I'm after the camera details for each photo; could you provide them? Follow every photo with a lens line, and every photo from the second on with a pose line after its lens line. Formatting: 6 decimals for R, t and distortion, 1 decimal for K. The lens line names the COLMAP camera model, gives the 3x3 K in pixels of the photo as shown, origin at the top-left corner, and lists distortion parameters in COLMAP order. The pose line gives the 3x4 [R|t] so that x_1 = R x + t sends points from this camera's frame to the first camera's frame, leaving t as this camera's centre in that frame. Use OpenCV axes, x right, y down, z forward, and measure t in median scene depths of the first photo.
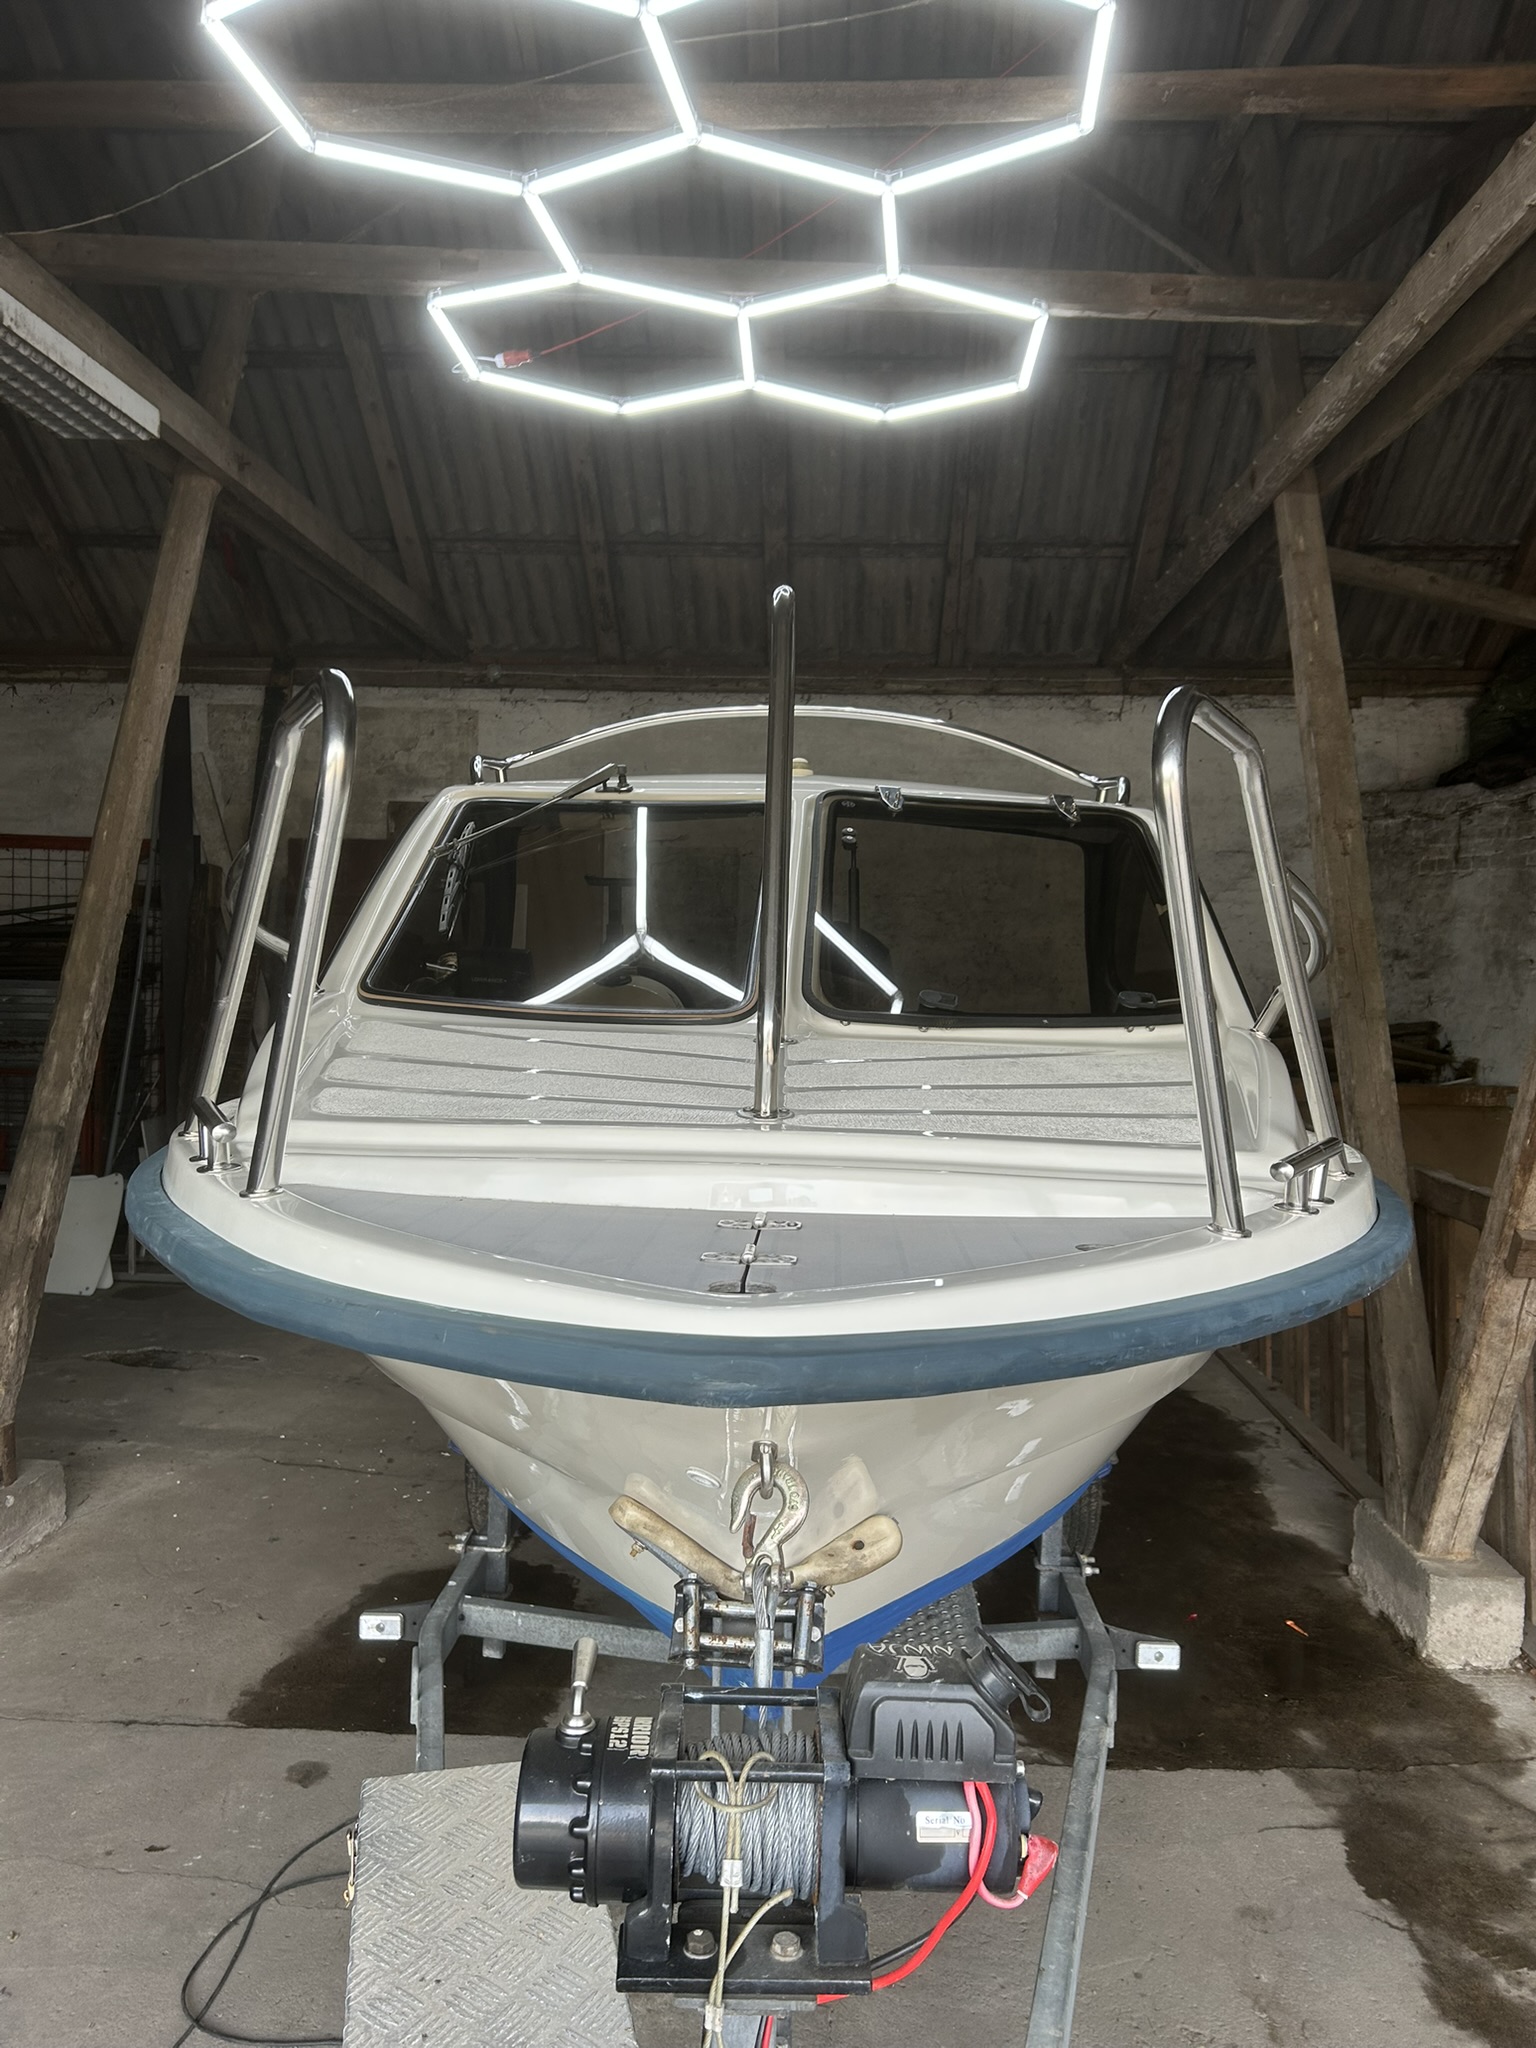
lens RADIAL K [[1558.3, 0, 788.9], [0, 1558.3, 1029.2], [0, 0, 1]] dist [0.040262, -0.030646]
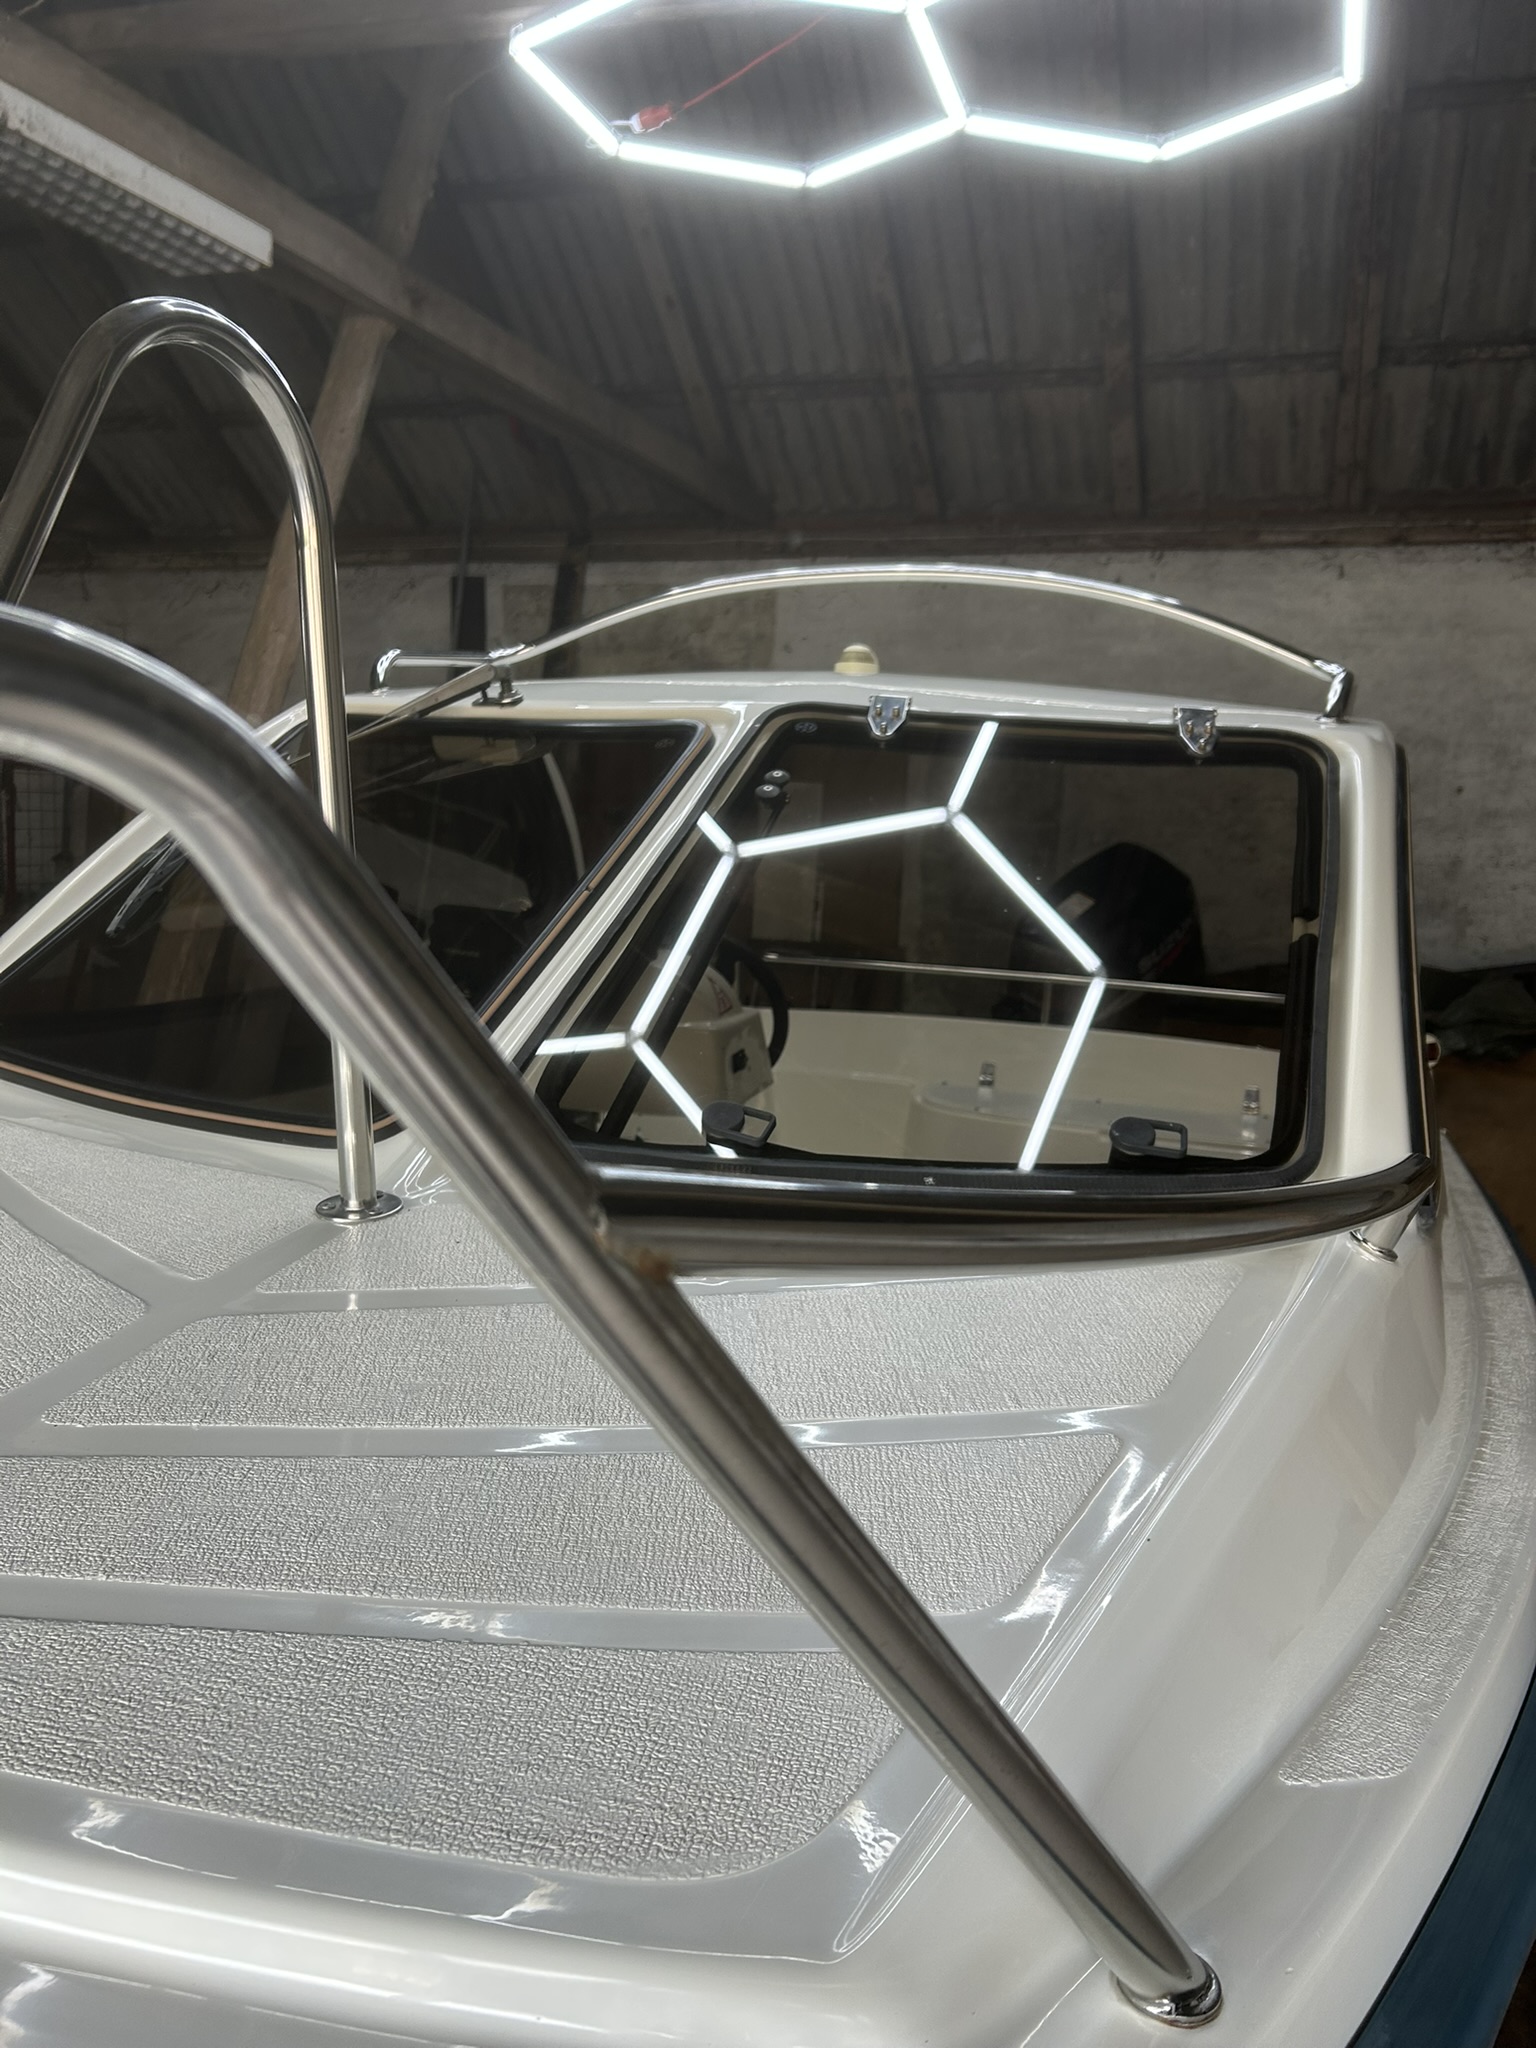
lens RADIAL K [[1552.5, 0, 785.1], [0, 1552.5, 1025.3], [0, 0, 1]] dist [0.005967, -0.001798]
pose [[0.956434, 0.055661, -0.286594, 0.078895], [-0.033158, 0.996016, 0.082783, -0.029229], [0.290060, -0.069673, 0.954469, 0.154876]]
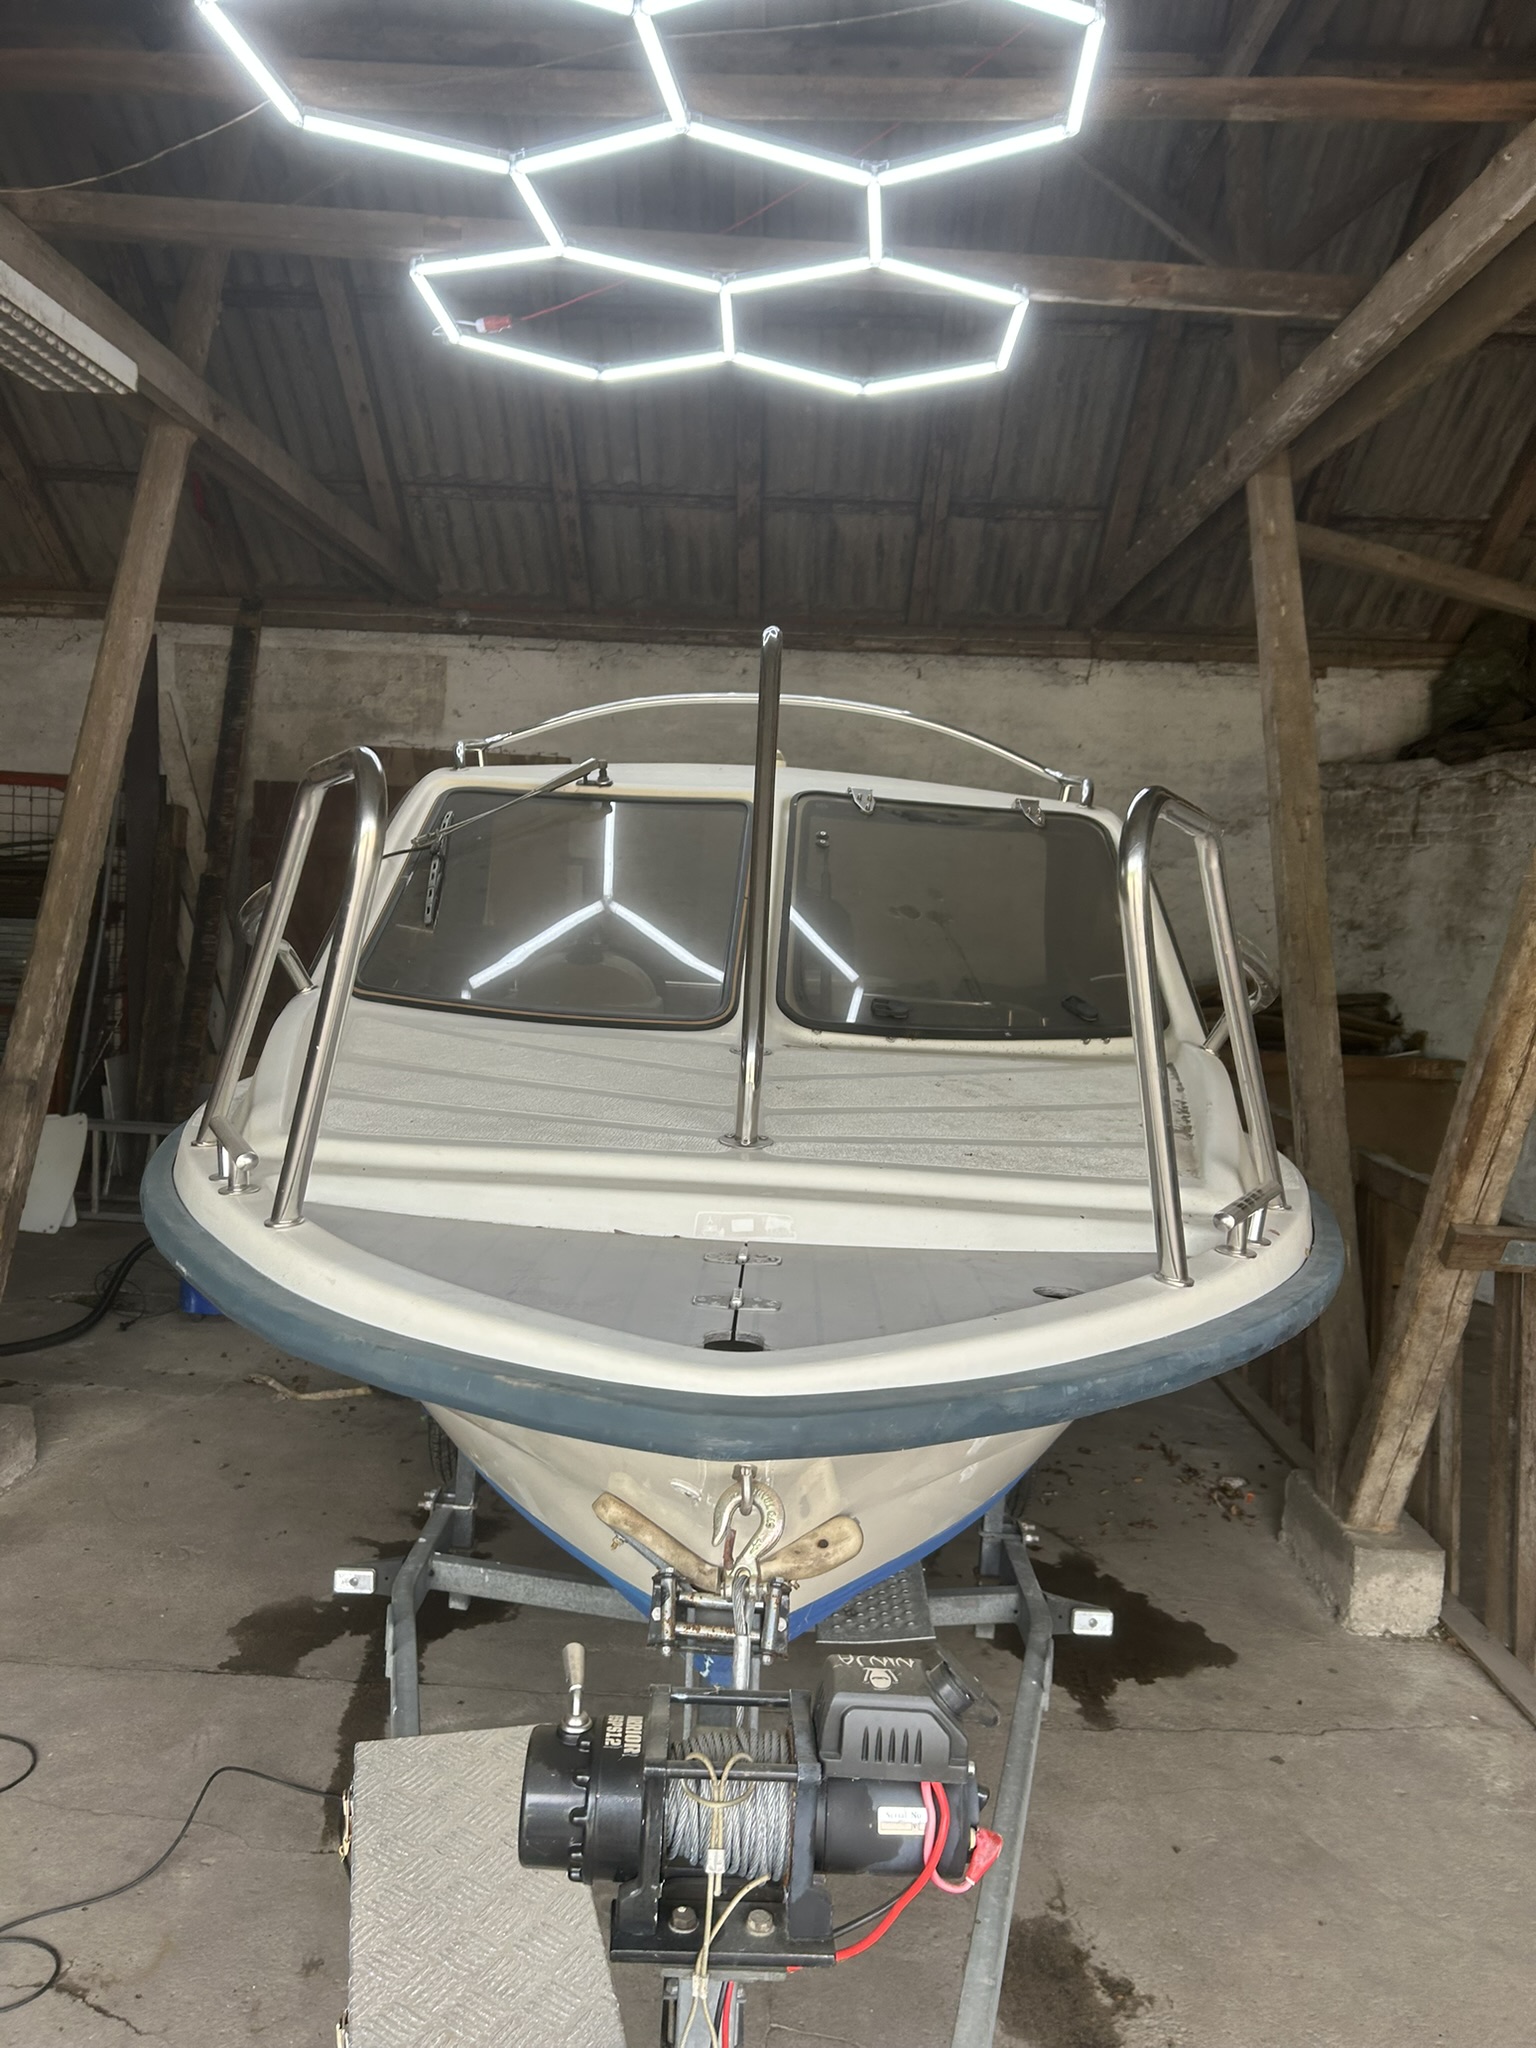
lens RADIAL K [[1567.5, 0, 762.8], [0, 1567.5, 1022.7], [0, 0, 1]] dist [0.027581, -0.007084]
pose [[0.999615, 0.024545, 0.012949, -0.004288], [-0.025023, 0.998960, 0.038115, -0.014903], [-0.012000, -0.038424, 0.999189, -0.015046]]
